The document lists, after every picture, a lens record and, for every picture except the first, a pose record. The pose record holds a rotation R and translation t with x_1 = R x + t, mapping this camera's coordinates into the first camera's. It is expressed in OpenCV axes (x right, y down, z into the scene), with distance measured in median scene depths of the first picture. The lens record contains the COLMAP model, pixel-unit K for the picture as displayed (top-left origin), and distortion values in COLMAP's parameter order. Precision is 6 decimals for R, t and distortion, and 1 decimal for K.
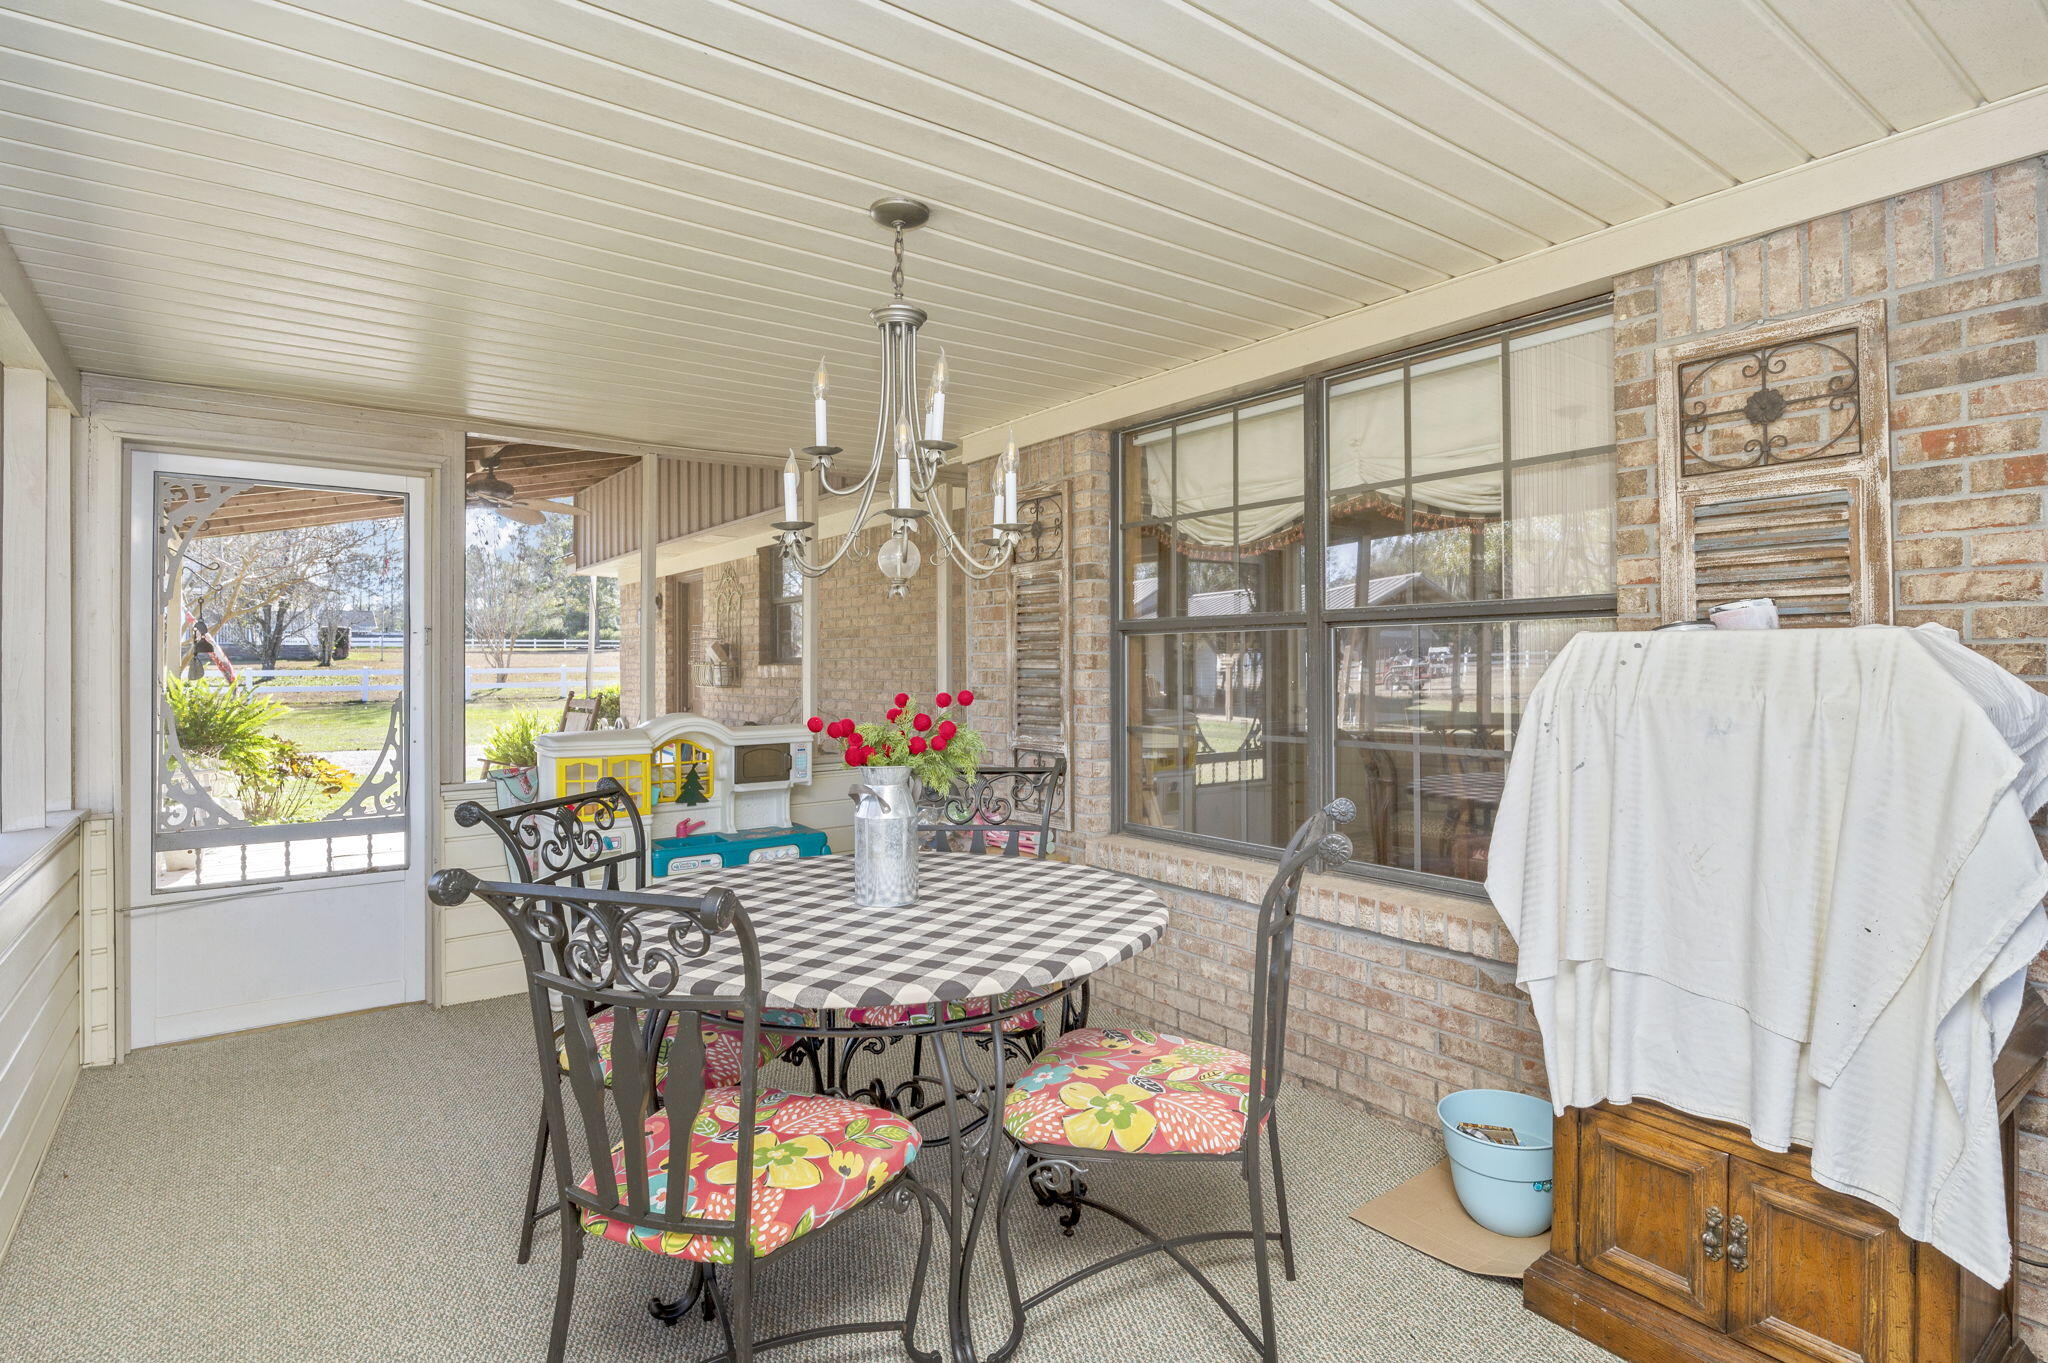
lens RADIAL K [[1020.4, 0, 977.0], [0, 1020.4, 658.0], [0, 0, 1]] dist [0.001375, 0.000655]
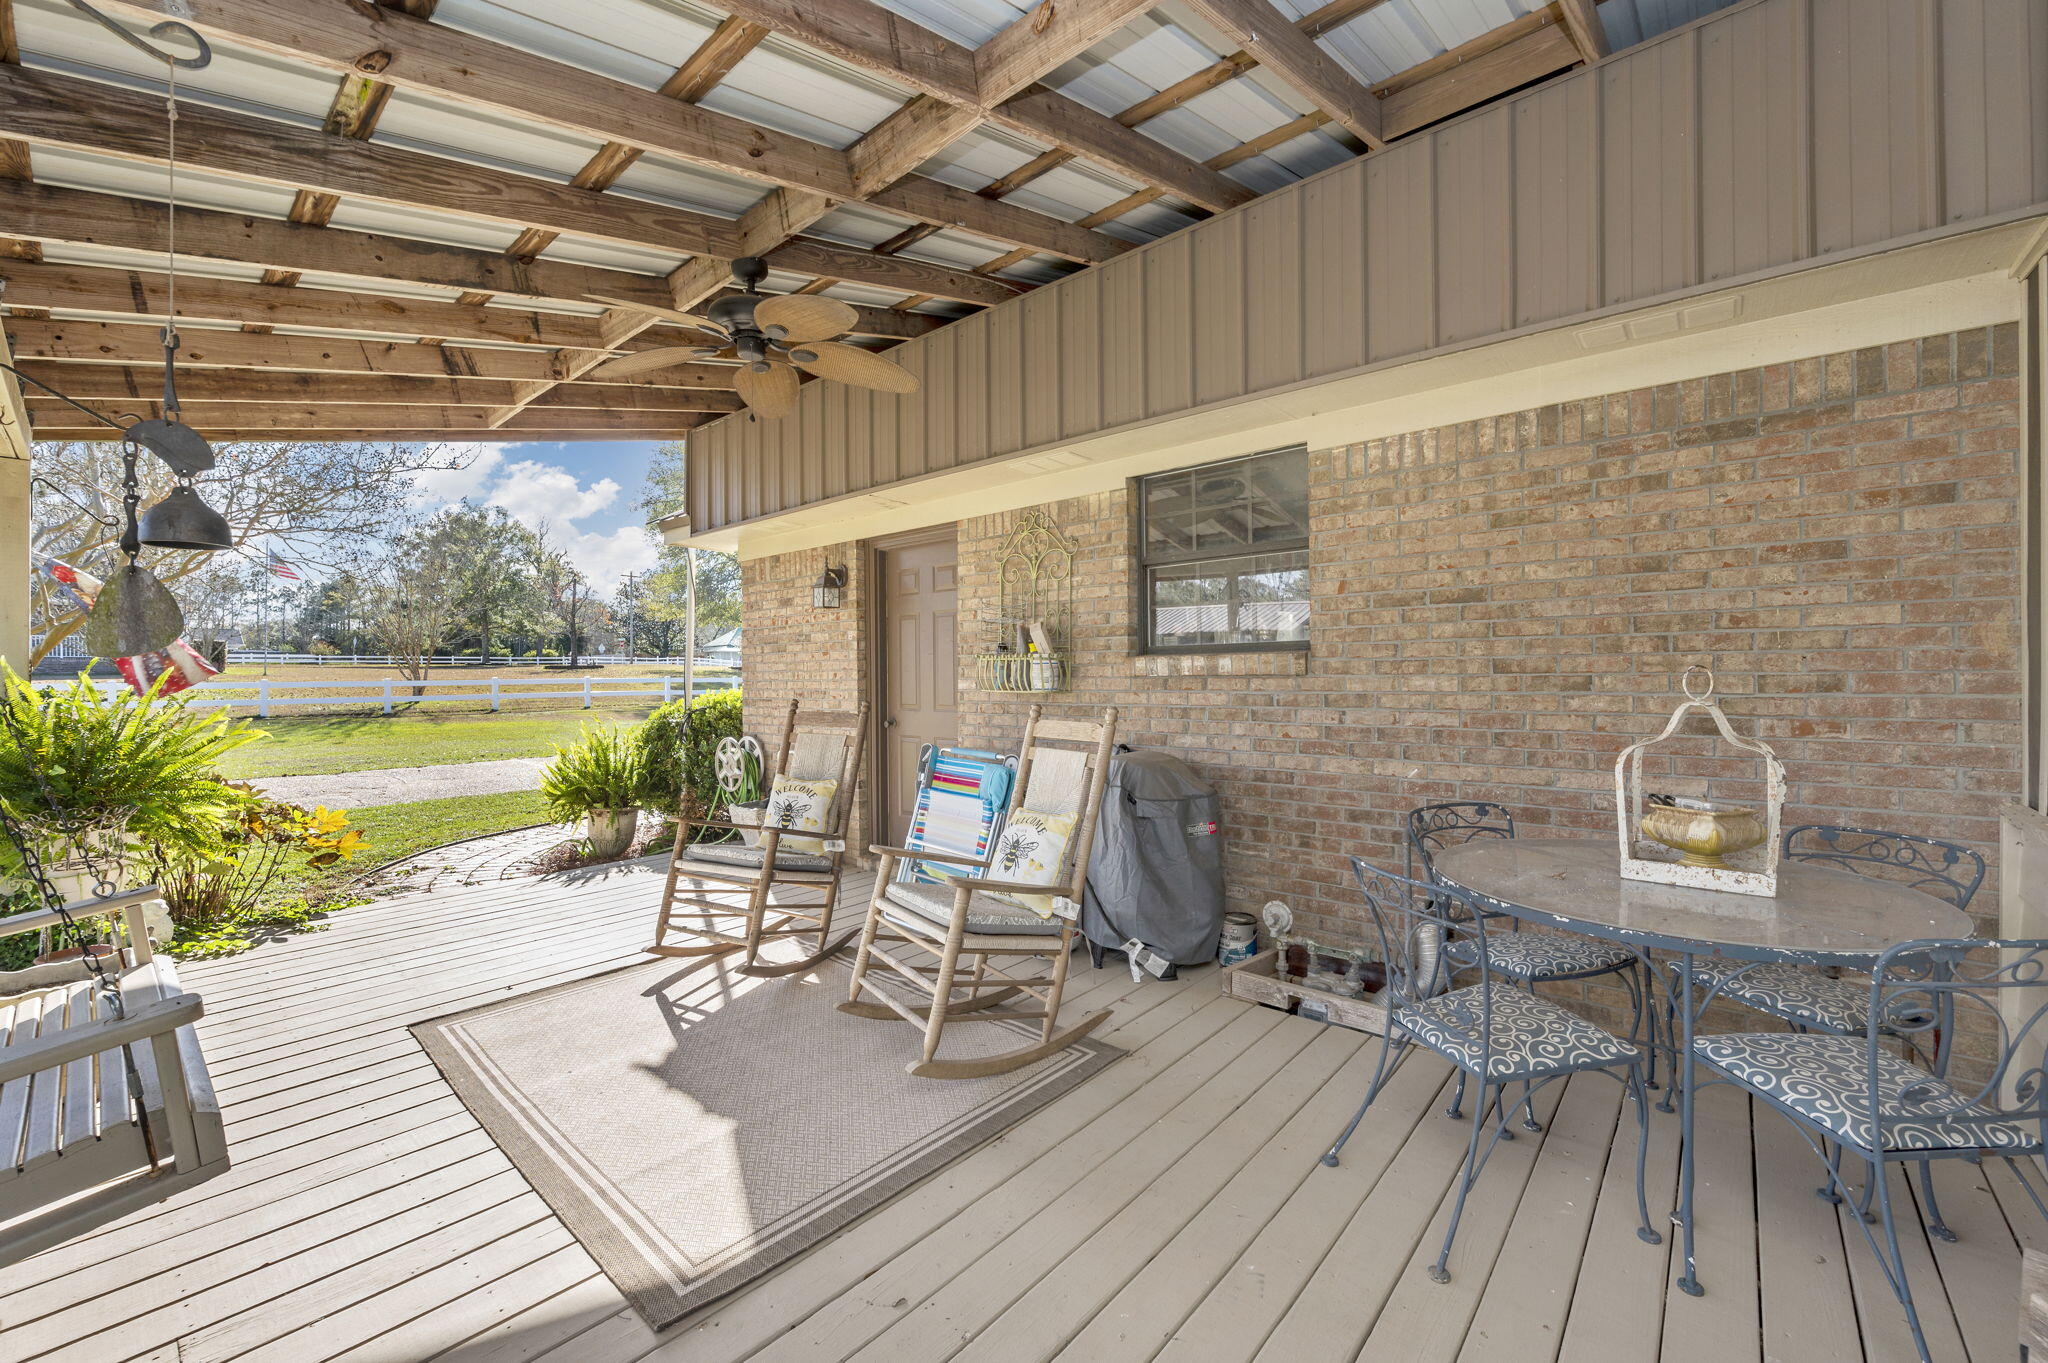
lens RADIAL K [[823.4, 0, 1024.0], [0, 823.4, 681.5], [0, 0, 1]] dist [-0.000601, 0.000018]
pose [[0.974036, -0.002025, 0.226384, -0.360093], [-0.000087, 0.999957, 0.009318, 0.016208], [-0.226393, -0.009095, 0.973994, 0.450942]]
